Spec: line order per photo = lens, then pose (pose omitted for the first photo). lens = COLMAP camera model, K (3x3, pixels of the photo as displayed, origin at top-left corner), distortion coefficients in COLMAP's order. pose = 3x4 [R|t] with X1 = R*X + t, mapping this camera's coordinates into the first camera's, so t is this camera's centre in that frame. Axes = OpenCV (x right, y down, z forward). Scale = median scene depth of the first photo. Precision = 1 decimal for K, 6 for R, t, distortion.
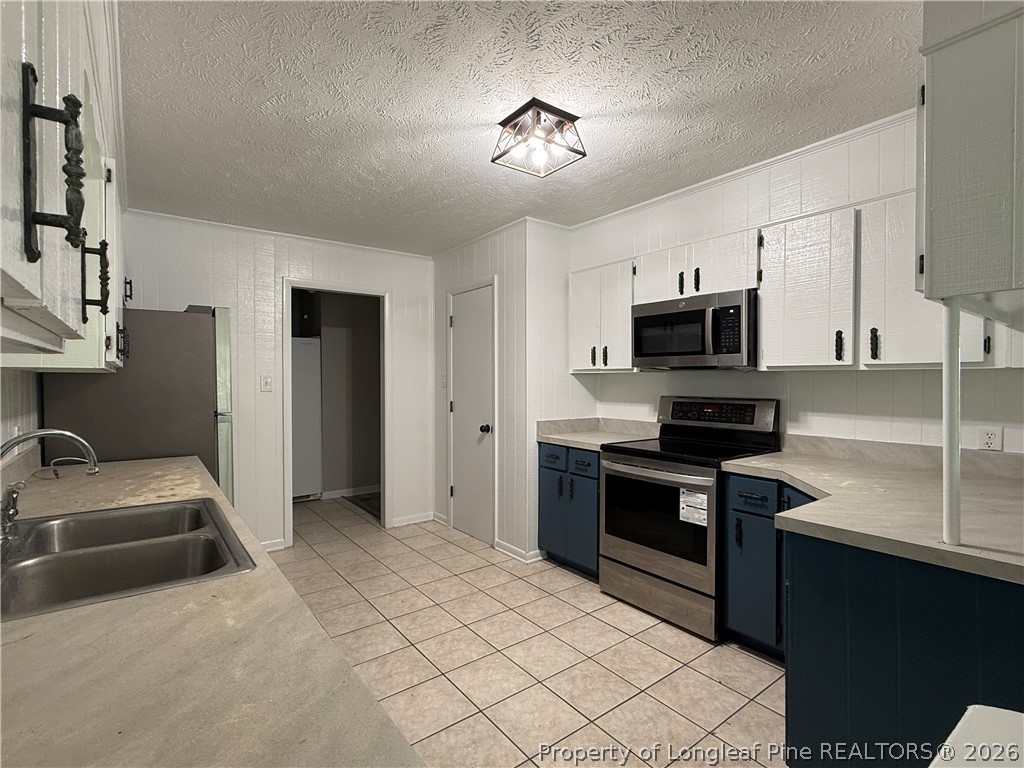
lens RADIAL K [[491.6, 0, 510.1], [0, 491.6, 385.5], [0, 0, 1]] dist [-0.003077, -0.000575]
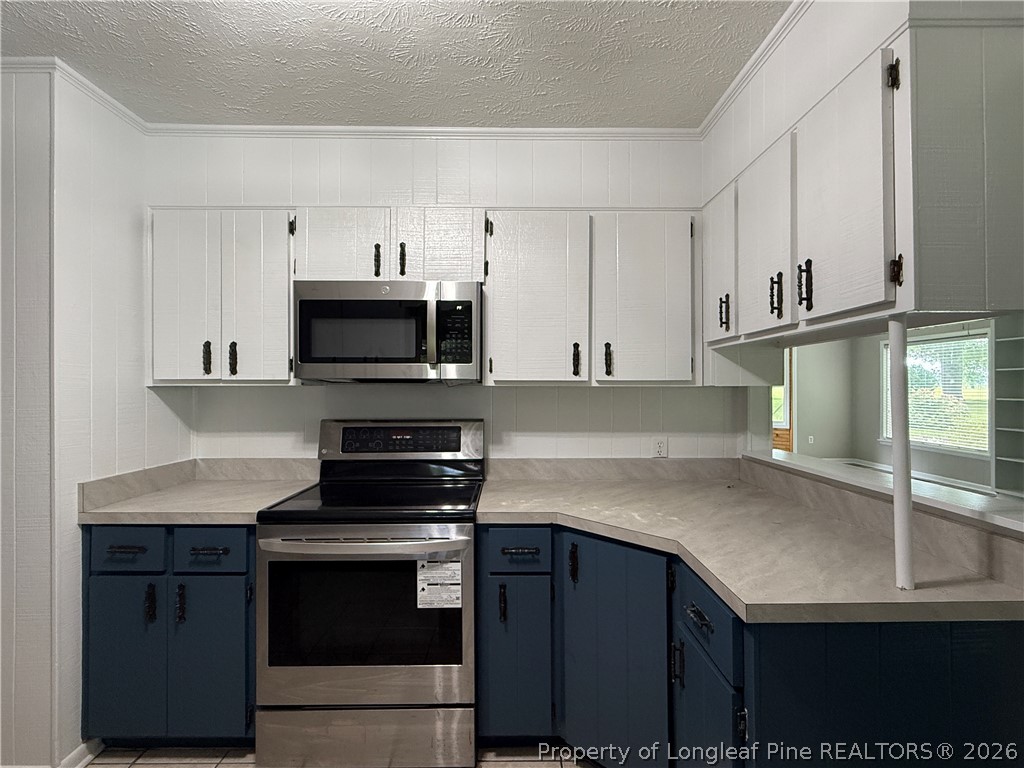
lens RADIAL K [[491.6, 0, 510.1], [0, 491.6, 385.5], [0, 0, 1]] dist [-0.003077, -0.000575]
pose [[0.589496, 0.002715, 0.807766, -0.104591], [0.010869, 0.999877, -0.011293, -0.018326], [-0.807698, 0.015437, 0.589394, 0.427987]]
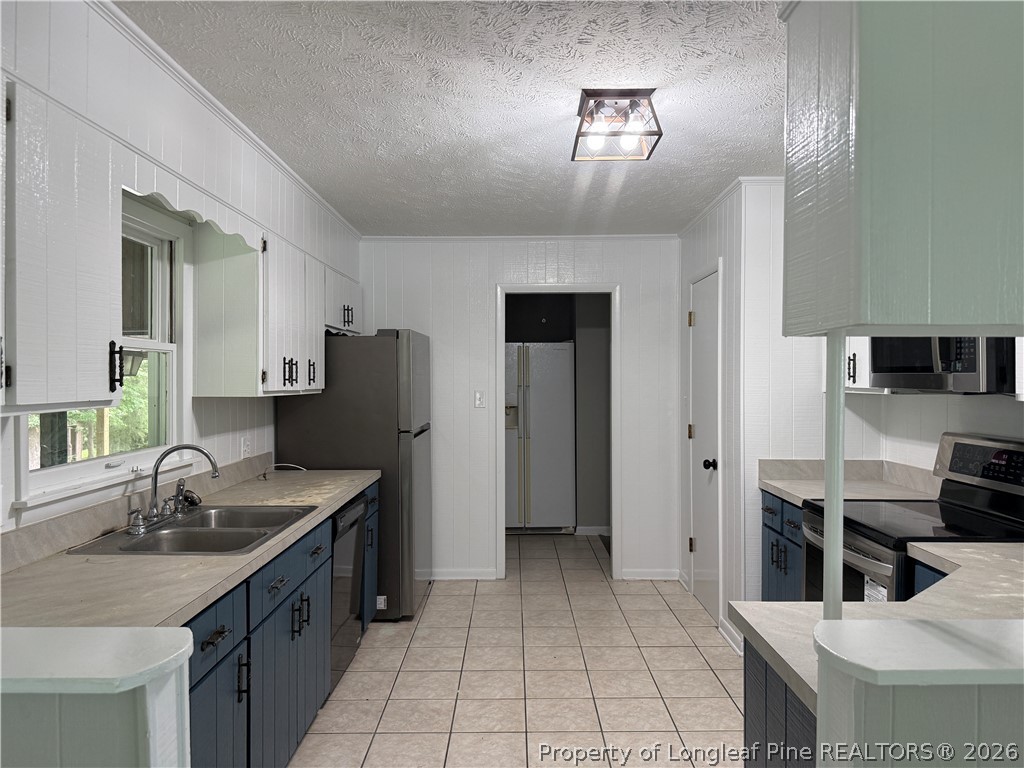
lens RADIAL K [[716.6, 0, 512.0], [0, 716.6, 384.0], [0, 0, 1]] dist [0.089245, -0.142414]
pose [[0.797641, 0.003712, -0.603121, 0.477466], [-0.005846, 0.999982, -0.001576, -0.039604], [0.603104, 0.004783, 0.797648, -0.066086]]
